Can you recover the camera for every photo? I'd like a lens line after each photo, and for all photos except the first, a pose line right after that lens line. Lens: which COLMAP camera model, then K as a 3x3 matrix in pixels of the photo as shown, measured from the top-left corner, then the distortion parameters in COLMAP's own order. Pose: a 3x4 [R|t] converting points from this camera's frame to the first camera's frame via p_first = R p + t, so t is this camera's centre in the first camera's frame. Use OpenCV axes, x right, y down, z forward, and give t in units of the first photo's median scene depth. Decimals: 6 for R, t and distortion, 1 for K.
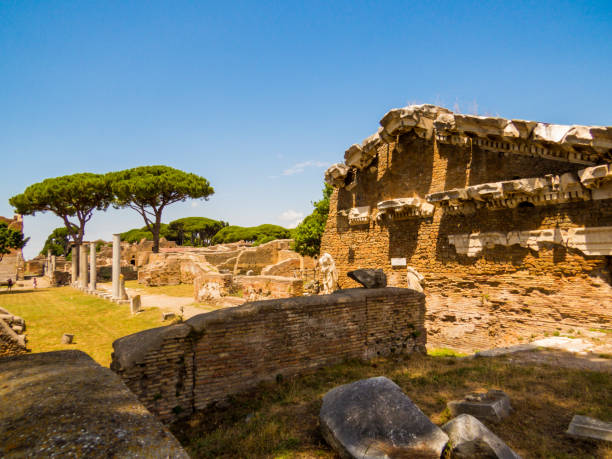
lens RADIAL K [[446.0, 0, 306.0], [0, 446.0, 229.5], [0, 0, 1]] dist [-0.005657, 0.001364]
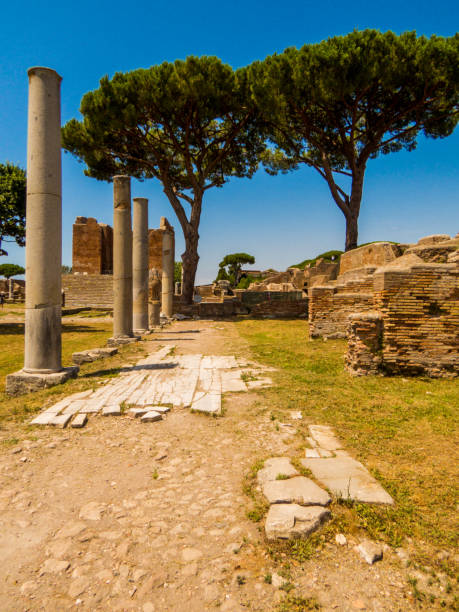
lens RADIAL K [[446.0, 0, 229.5], [0, 446.0, 306.0], [0, 0, 1]] dist [-0.005657, 0.001364]
pose [[0.855355, 0.045718, -0.516021, -0.204974], [-0.002838, 0.996497, 0.083582, 0.059814], [0.518035, -0.070027, 0.852488, 0.548130]]
